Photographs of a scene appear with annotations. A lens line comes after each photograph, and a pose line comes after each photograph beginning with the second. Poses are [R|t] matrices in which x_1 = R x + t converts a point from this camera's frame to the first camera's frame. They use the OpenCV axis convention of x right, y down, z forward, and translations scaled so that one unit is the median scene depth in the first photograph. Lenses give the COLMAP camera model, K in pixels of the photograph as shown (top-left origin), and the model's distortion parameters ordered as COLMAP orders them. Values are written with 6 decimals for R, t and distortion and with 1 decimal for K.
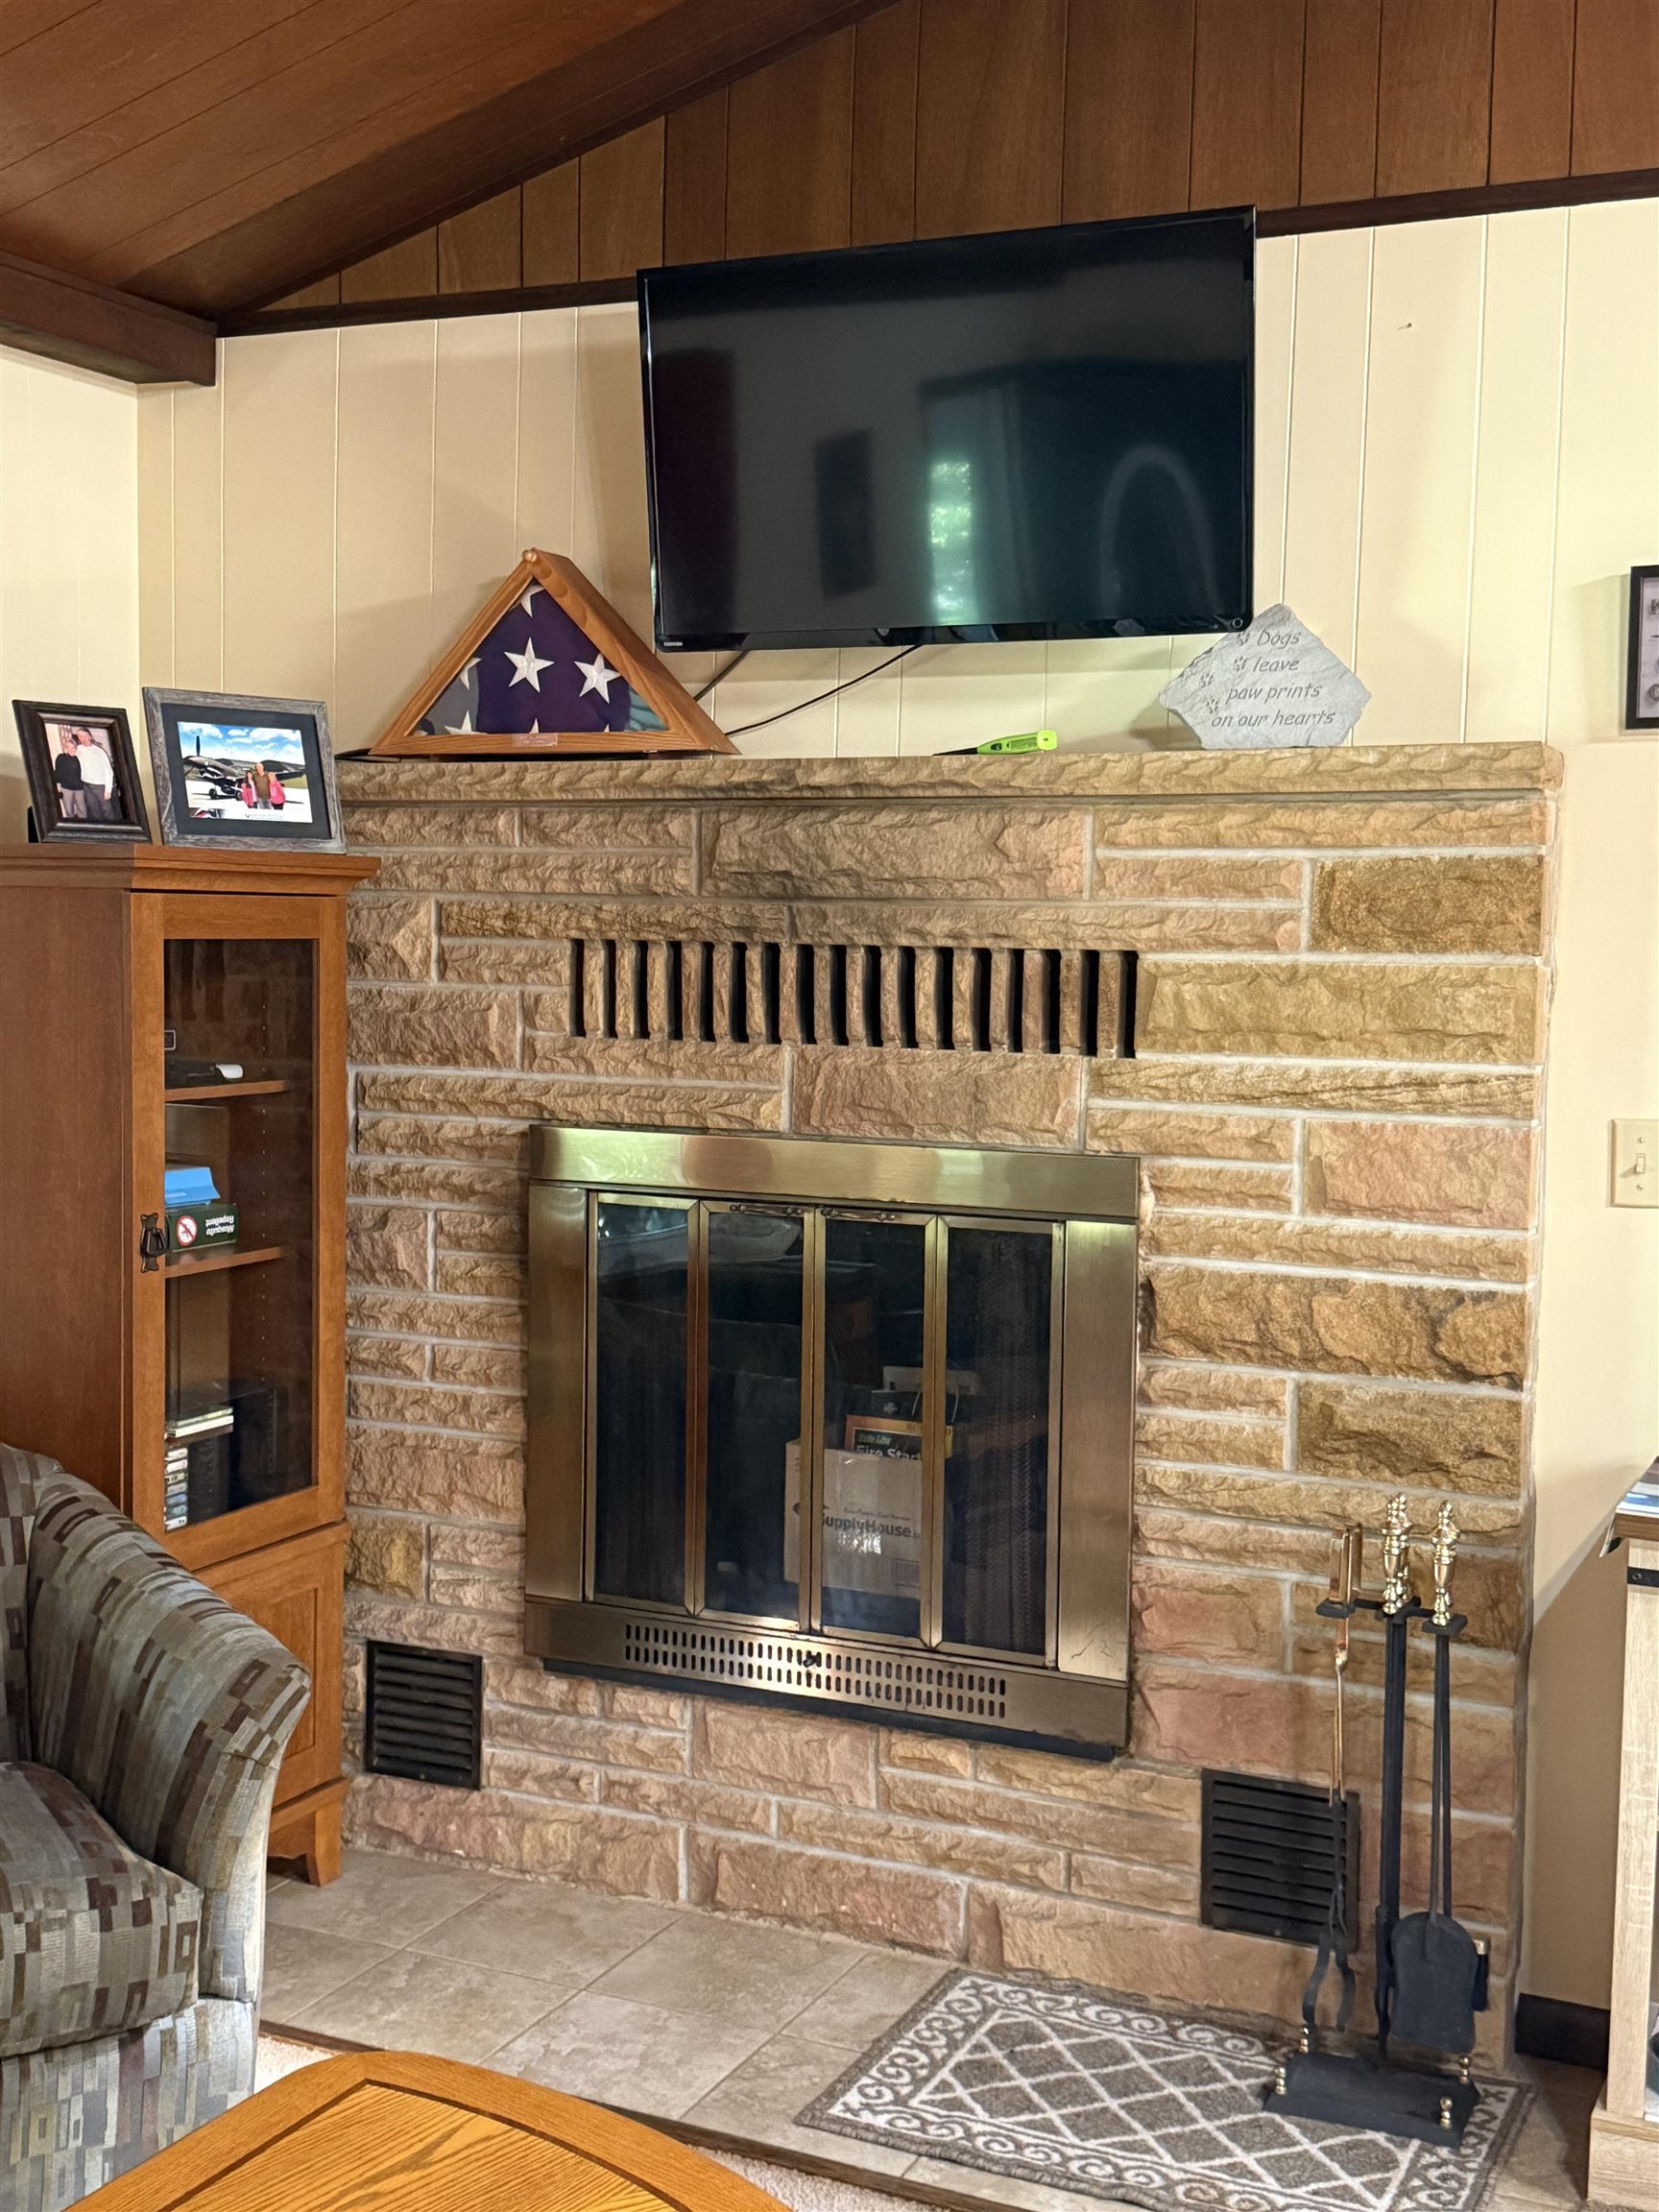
lens RADIAL K [[2572.1, 0, 828.3], [0, 2572.1, 1128.7], [0, 0, 1]] dist [0.188154, -0.423874]
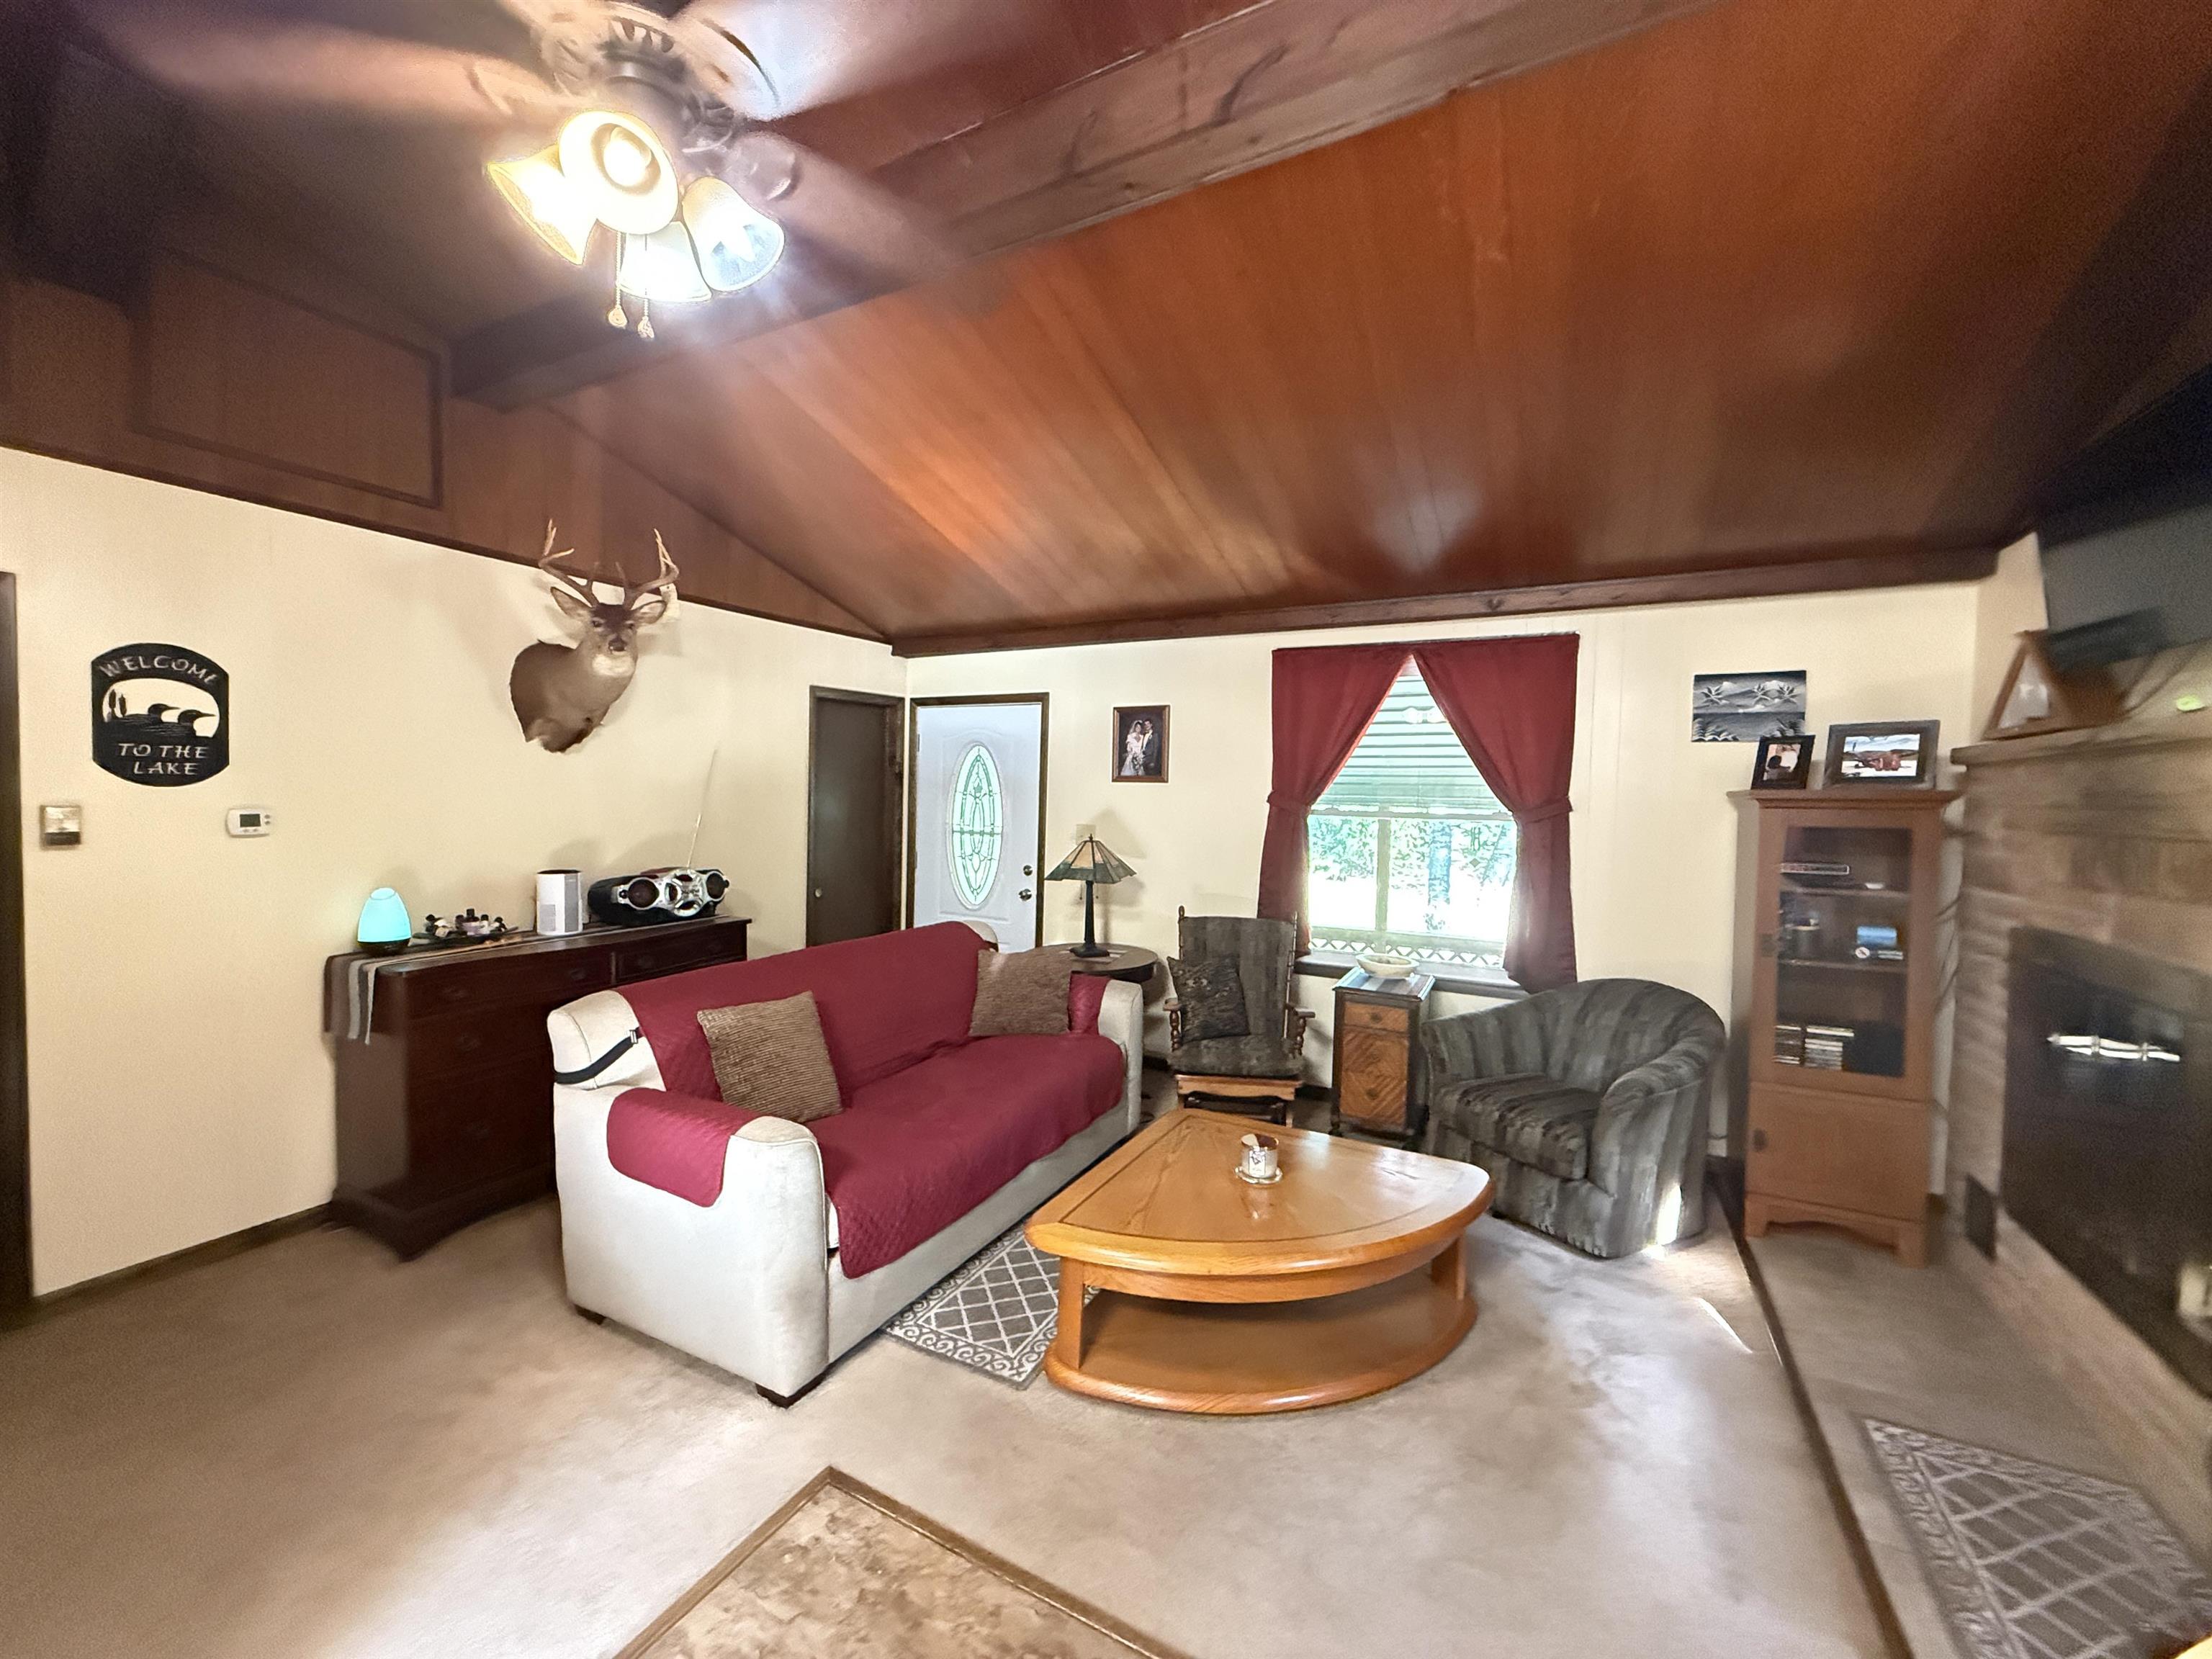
lens RADIAL K [[882.4, 0, 1100.2], [0, 882.4, 826.9], [0, 0, 1]] dist [-0.000595, 0.000183]
pose [[-0.043599, 0.013538, -0.998957, 0.618619], [-0.092180, 0.995588, 0.017515, -0.025795], [0.994787, 0.092847, -0.042159, 0.372446]]
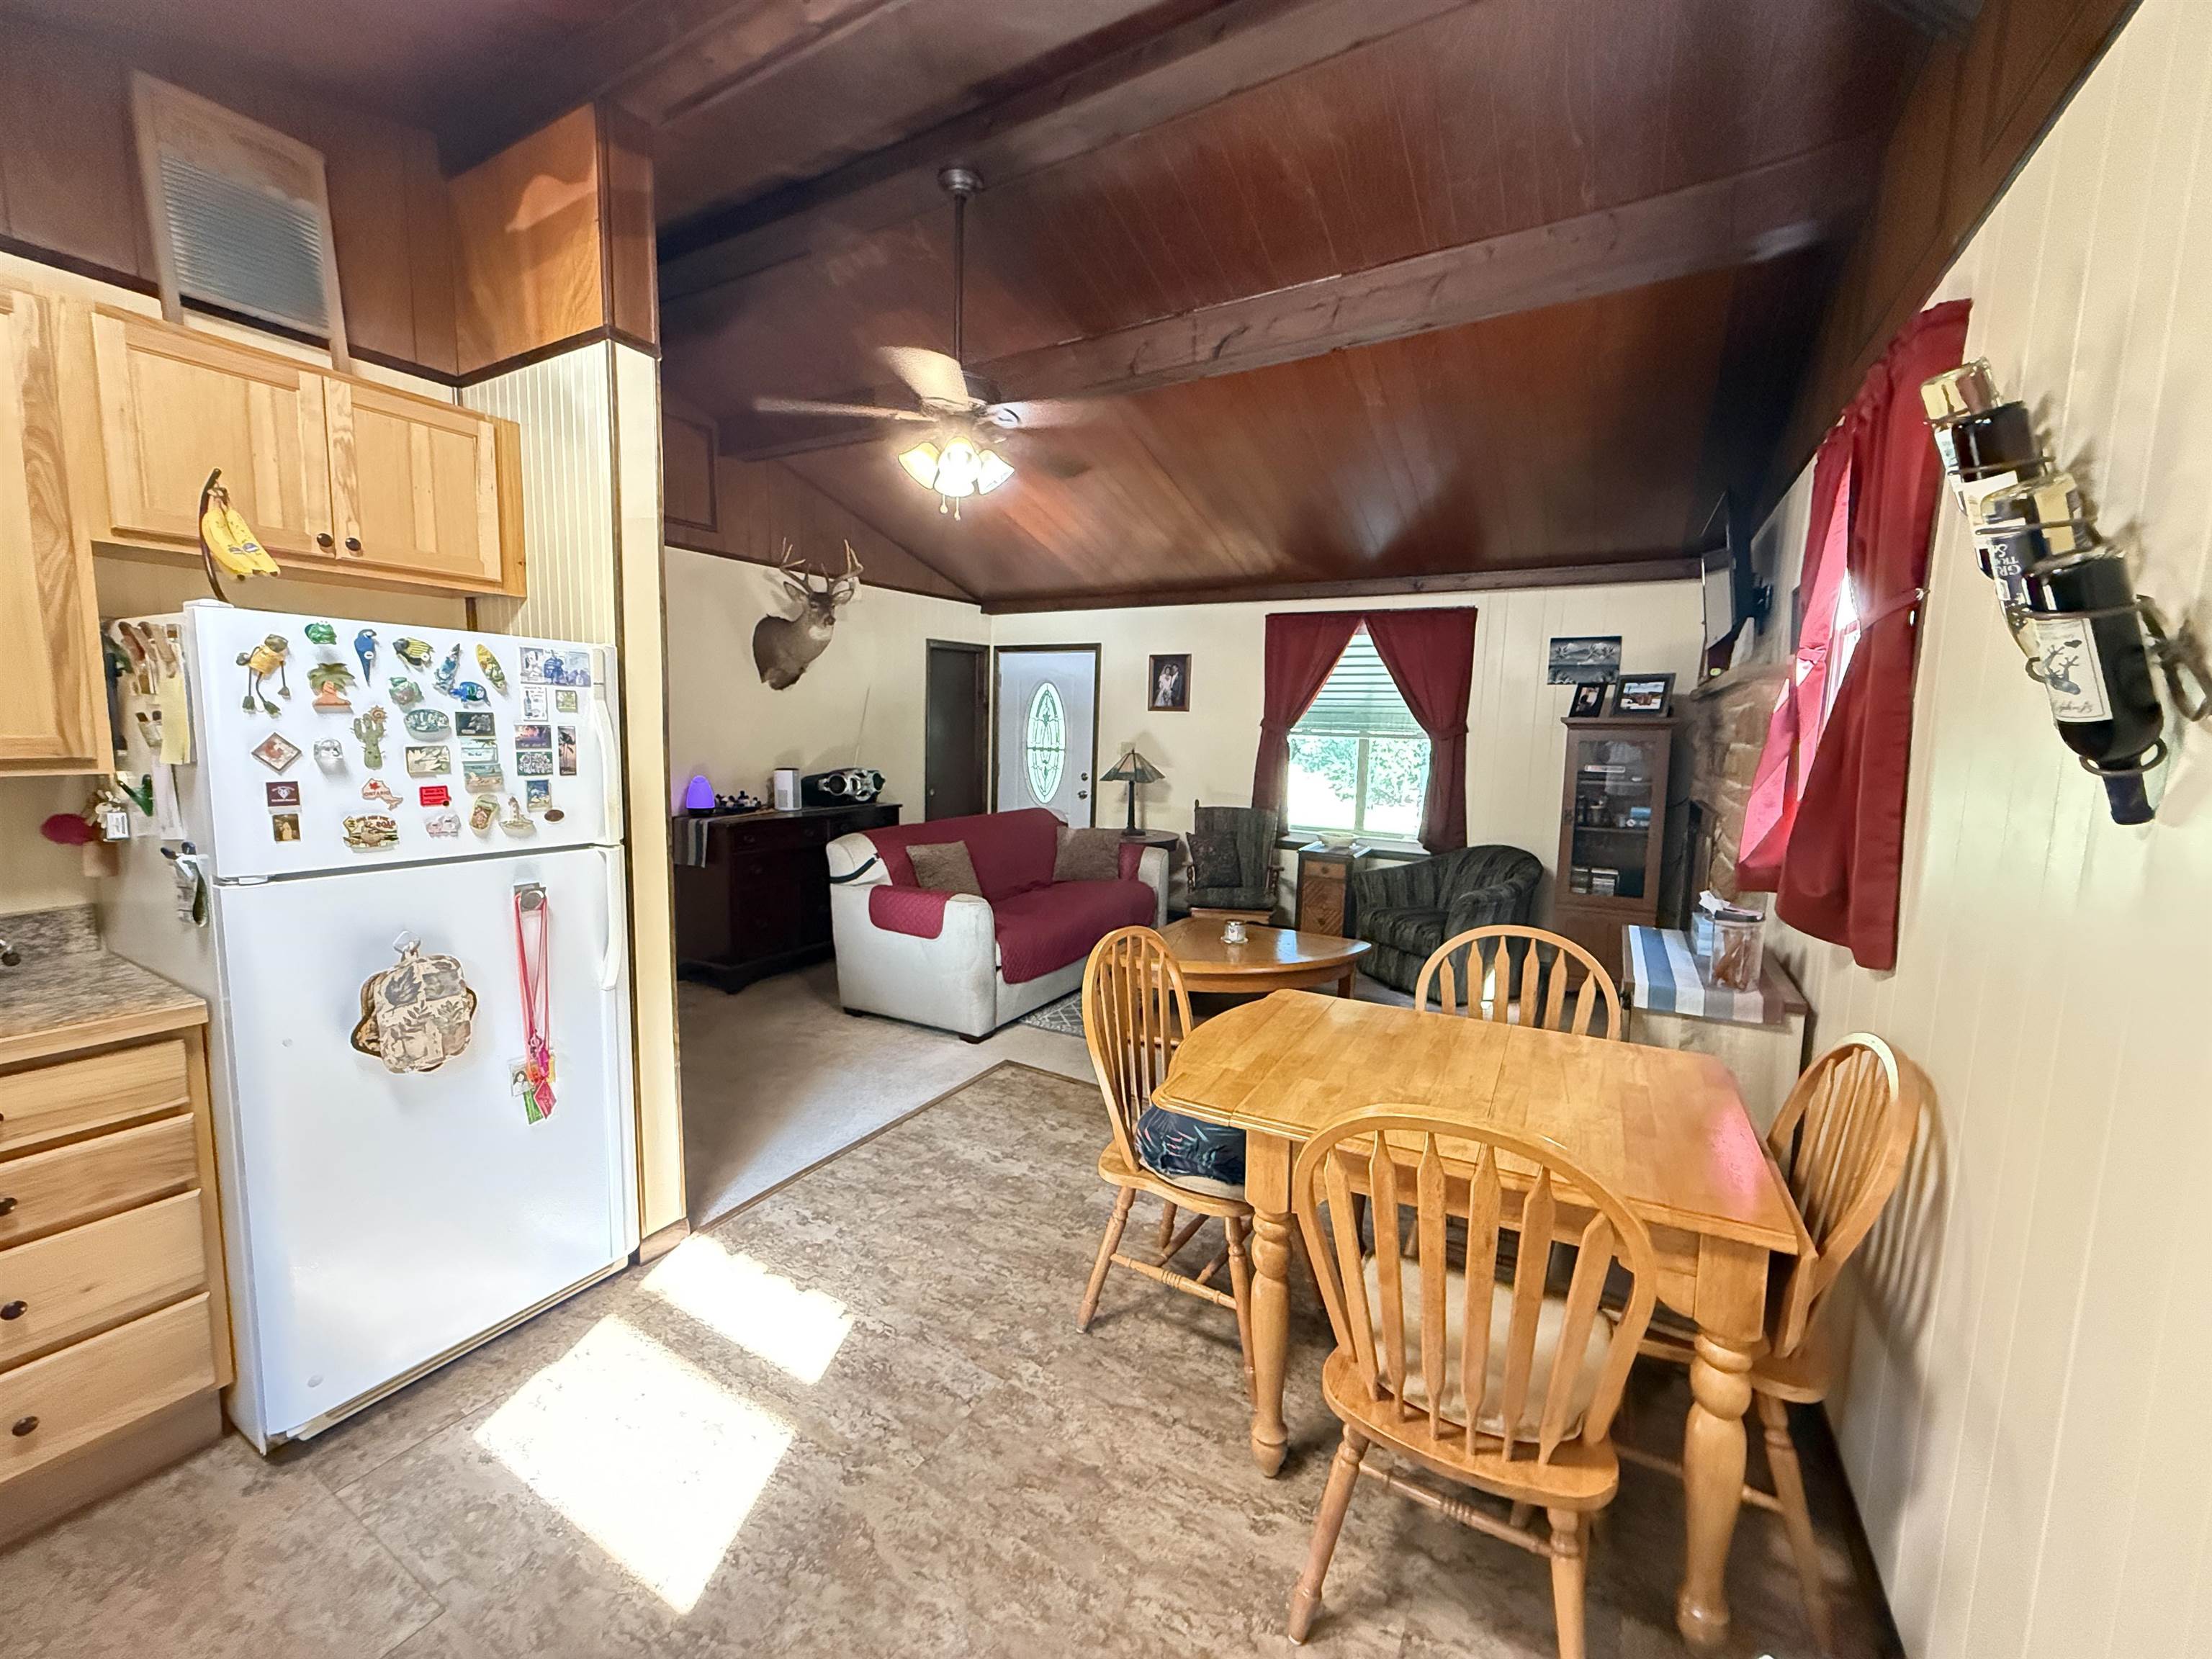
lens RADIAL K [[882.4, 0, 1100.2], [0, 882.4, 826.9], [0, 0, 1]] dist [-0.000595, 0.000183]
pose [[-0.076675, 0.093587, -0.992654, 1.120806], [-0.096092, 0.990257, 0.100783, -0.008501], [0.992415, 0.103114, -0.066935, 0.376194]]
